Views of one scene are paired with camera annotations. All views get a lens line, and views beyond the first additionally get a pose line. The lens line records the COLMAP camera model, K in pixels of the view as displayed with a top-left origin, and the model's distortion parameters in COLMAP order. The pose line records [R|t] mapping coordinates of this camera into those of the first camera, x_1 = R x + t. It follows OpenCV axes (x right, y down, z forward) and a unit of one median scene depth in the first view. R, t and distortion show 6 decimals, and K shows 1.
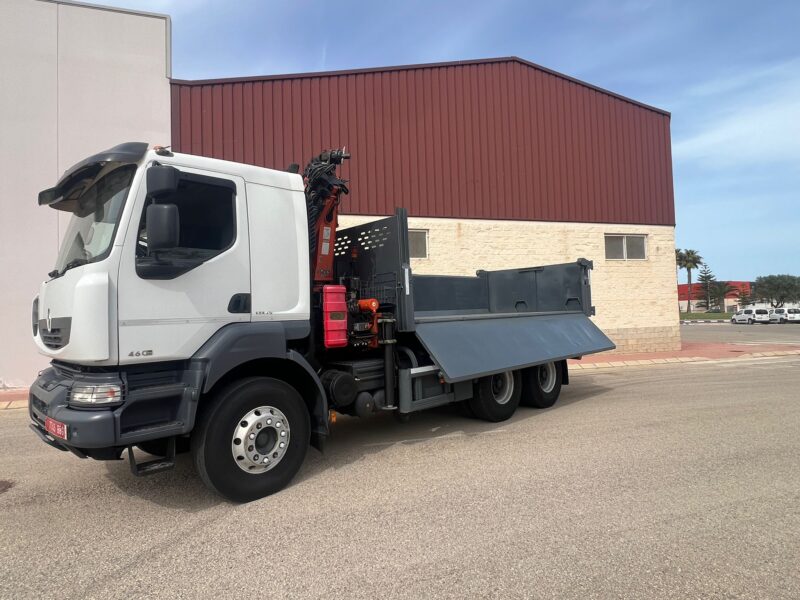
lens RADIAL K [[465.0, 0, 396.0], [0, 465.0, 299.0], [0, 0, 1]] dist [-0.003379, -0.000548]
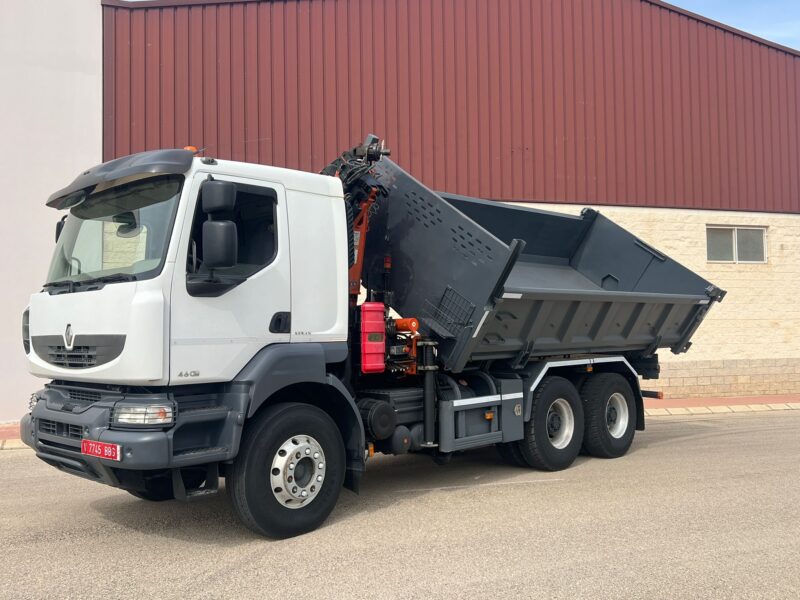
lens RADIAL K [[739.4, 0, 409.9], [0, 739.4, 298.0], [0, 0, 1]] dist [0.095816, -0.187262]
pose [[0.999404, 0.020912, 0.027448, -0.111514], [-0.020586, 0.999715, -0.012104, -0.024494], [-0.027693, 0.011532, 0.999550, -0.449361]]
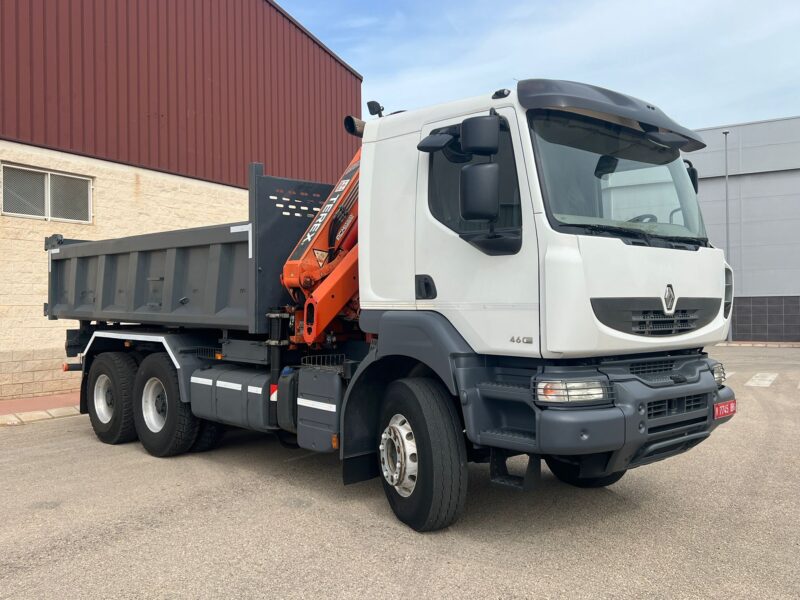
lens RADIAL K [[756.8, 0, 397.1], [0, 756.8, 294.5], [0, 0, 1]] dist [0.114344, -0.191747]
pose [[0.012109, 0.050139, 0.998669, -1.880330], [-0.033450, 0.998203, -0.049710, 0.109426], [-0.999367, -0.032804, 0.013765, 1.327558]]
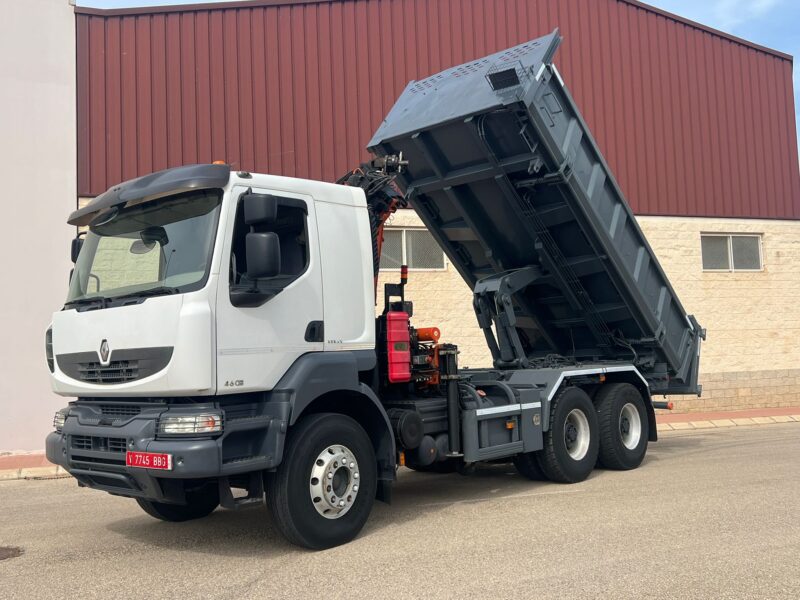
lens RADIAL K [[803.7, 0, 398.6], [0, 803.7, 288.8], [0, 0, 1]] dist [0.139787, -0.358469]
pose [[0.998067, 0.001678, 0.062132, -0.250549], [0.001450, 0.998735, -0.050264, 0.004119], [-0.062138, 0.050257, 0.996801, -0.585845]]
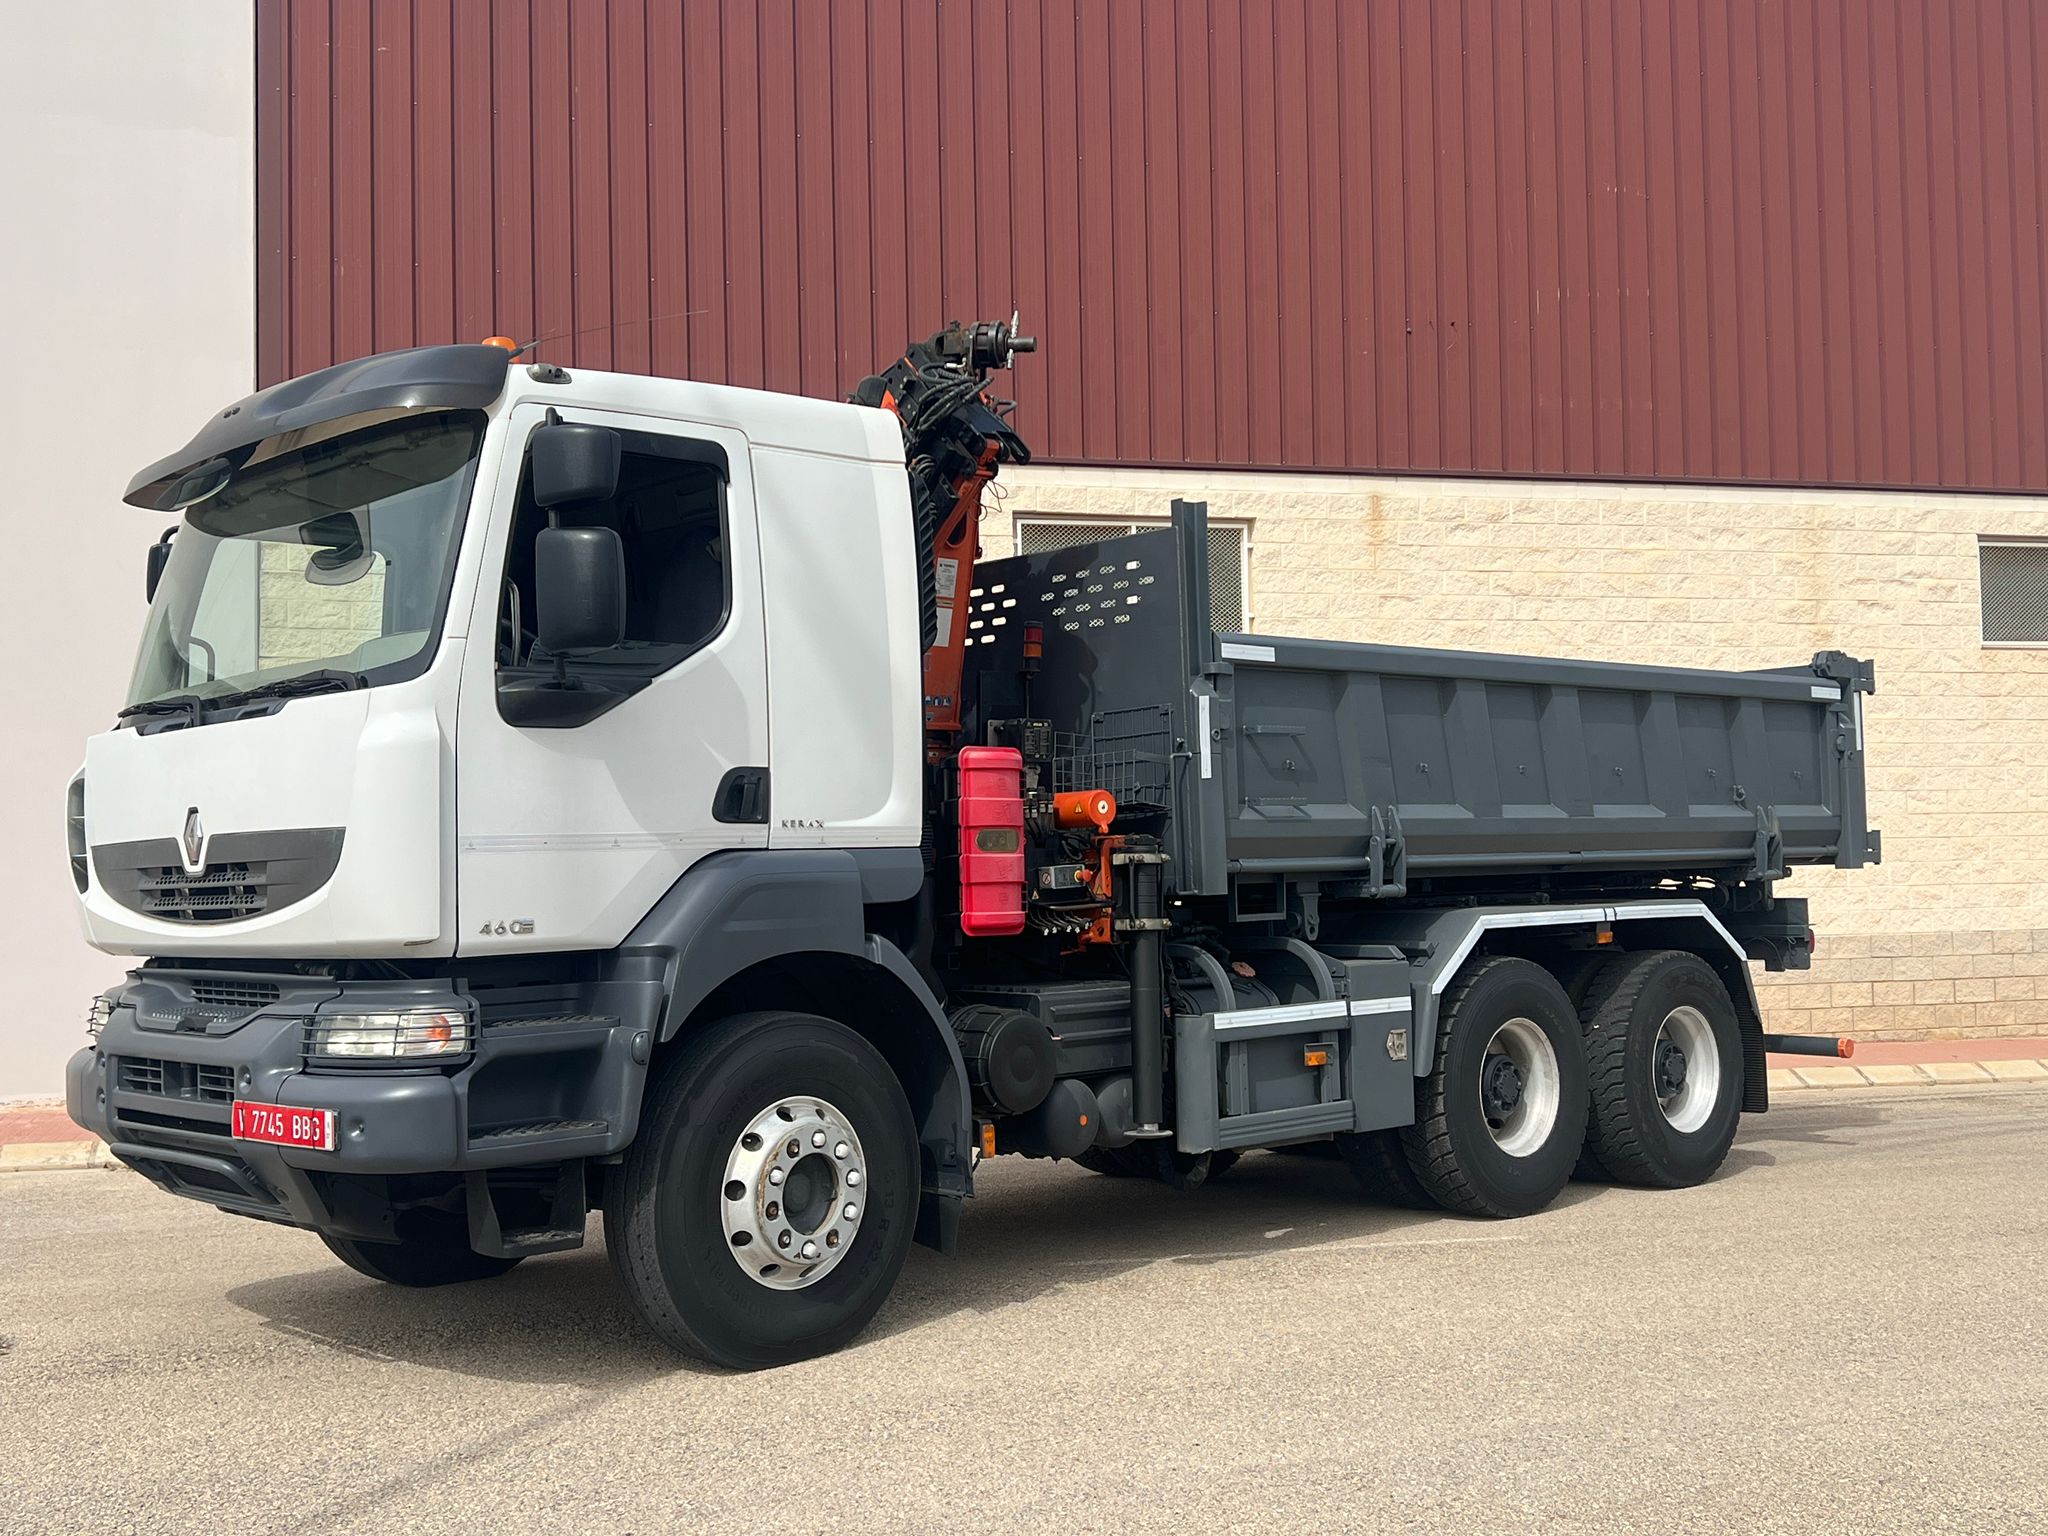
lens RADIAL K [[2178.7, 0, 1043.0], [0, 2178.7, 767.8], [0, 0, 1]] dist [0.155616, -0.397922]
pose [[0.999822, 0.011666, -0.014839, -0.079656], [-0.011878, 0.999828, -0.014261, 0.007658], [0.014670, 0.014434, 0.999788, -0.601153]]
